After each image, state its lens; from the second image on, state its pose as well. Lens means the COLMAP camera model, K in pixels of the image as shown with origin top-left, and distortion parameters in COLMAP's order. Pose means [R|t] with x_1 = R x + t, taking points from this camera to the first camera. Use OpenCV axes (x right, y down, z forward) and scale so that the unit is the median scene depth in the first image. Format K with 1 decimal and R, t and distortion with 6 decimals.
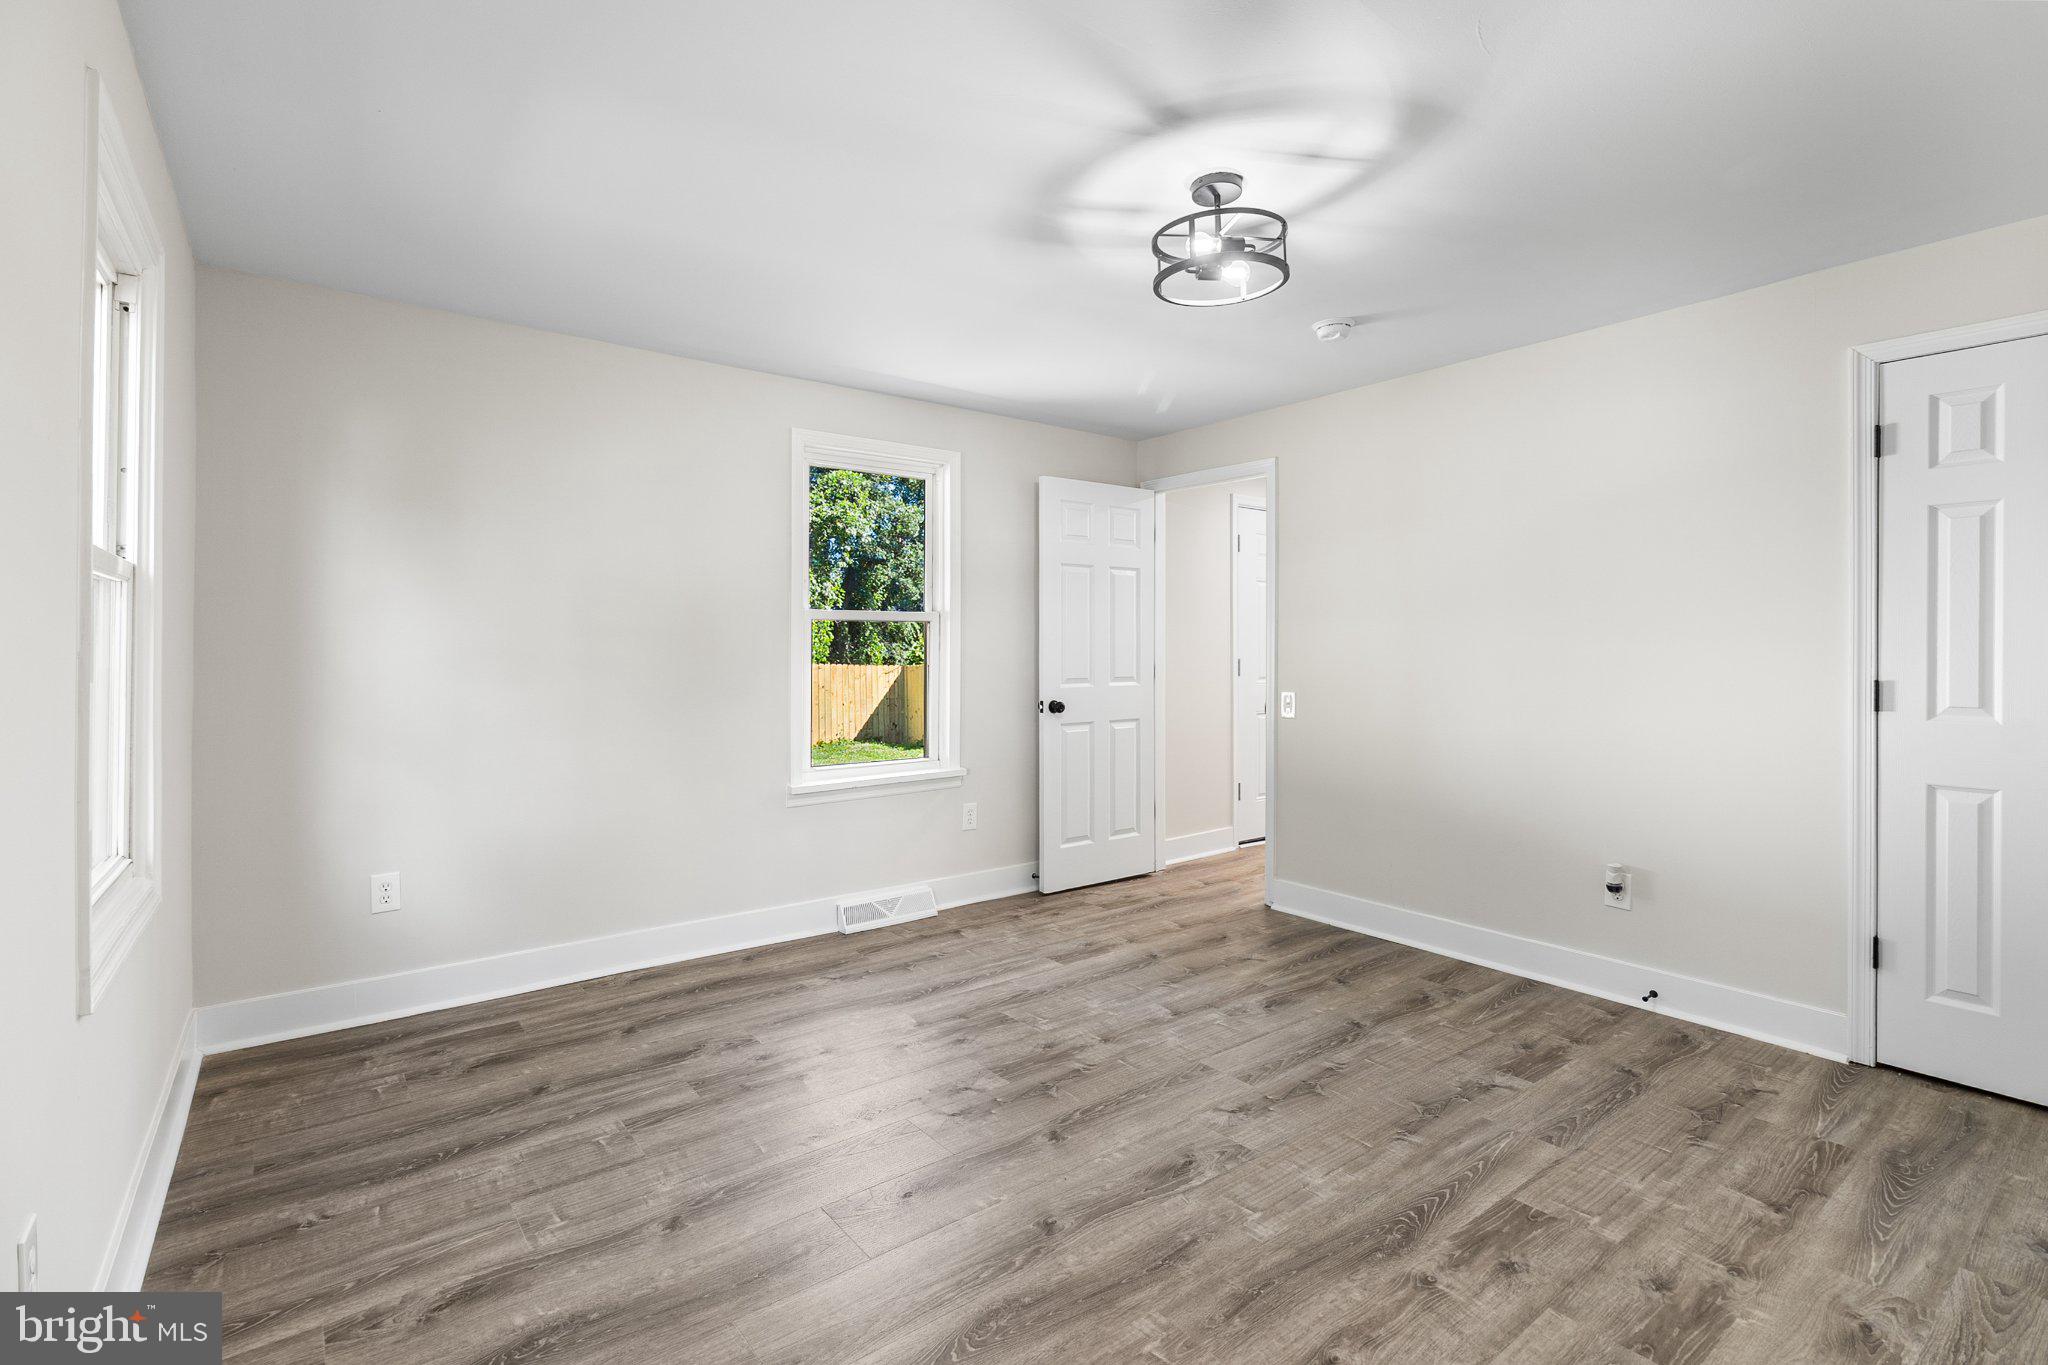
lens RADIAL K [[942.5, 0, 1017.6], [0, 942.5, 650.9], [0, 0, 1]] dist [-0.008716, 0.000445]
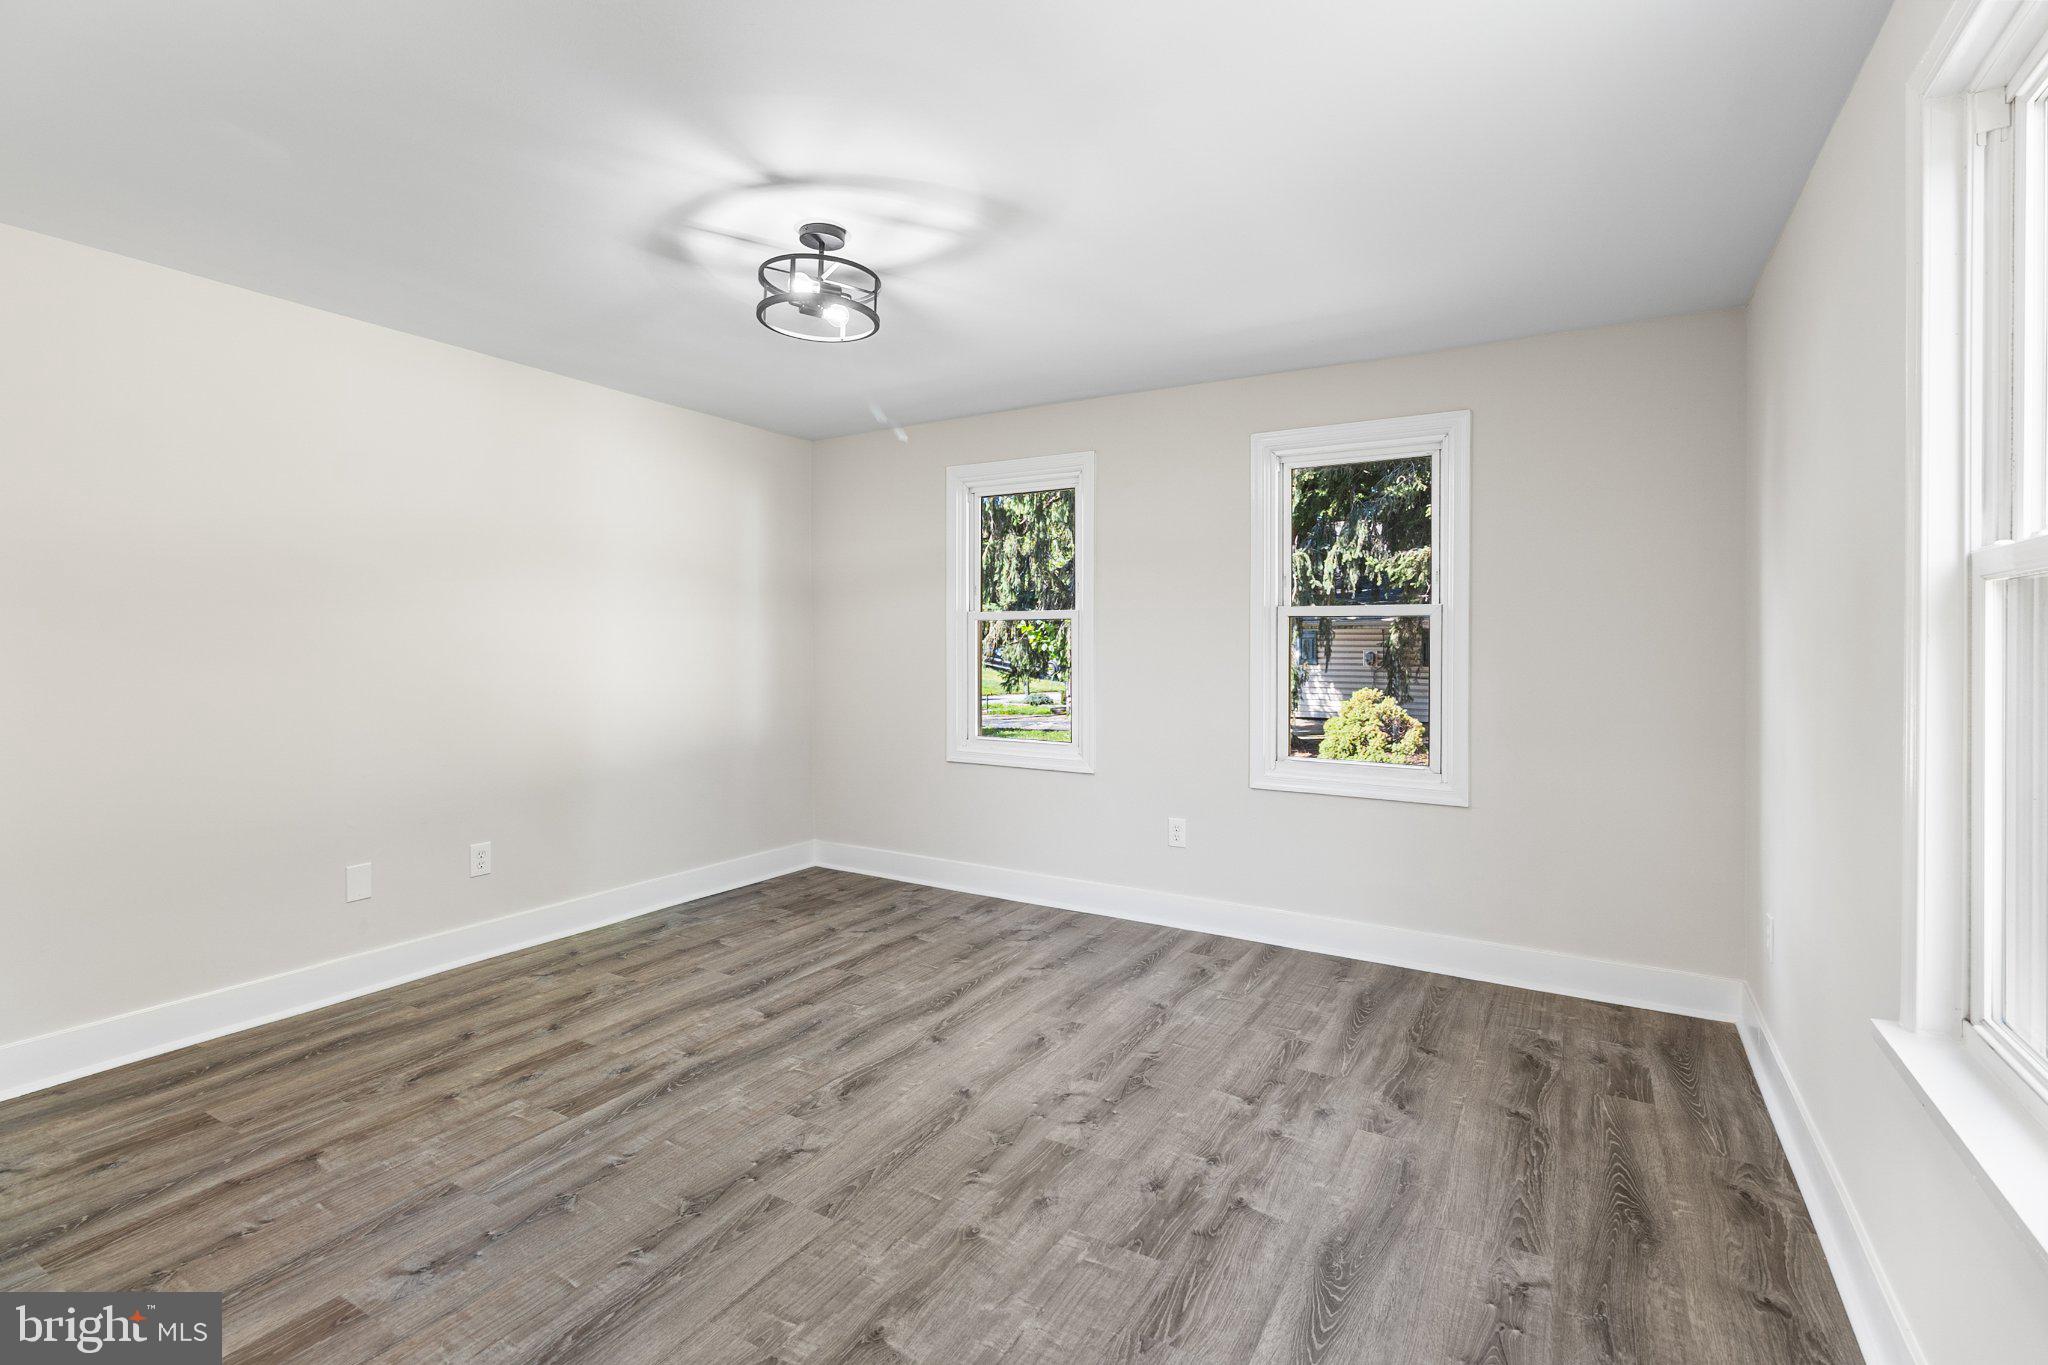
lens RADIAL K [[942.5, 0, 1017.6], [0, 942.5, 650.9], [0, 0, 1]] dist [-0.008716, 0.000445]
pose [[-0.929994, -0.002146, -0.367569, 0.392258], [-0.005941, 0.999940, 0.009192, -0.015651], [0.367528, 0.010732, -0.929951, 2.056065]]
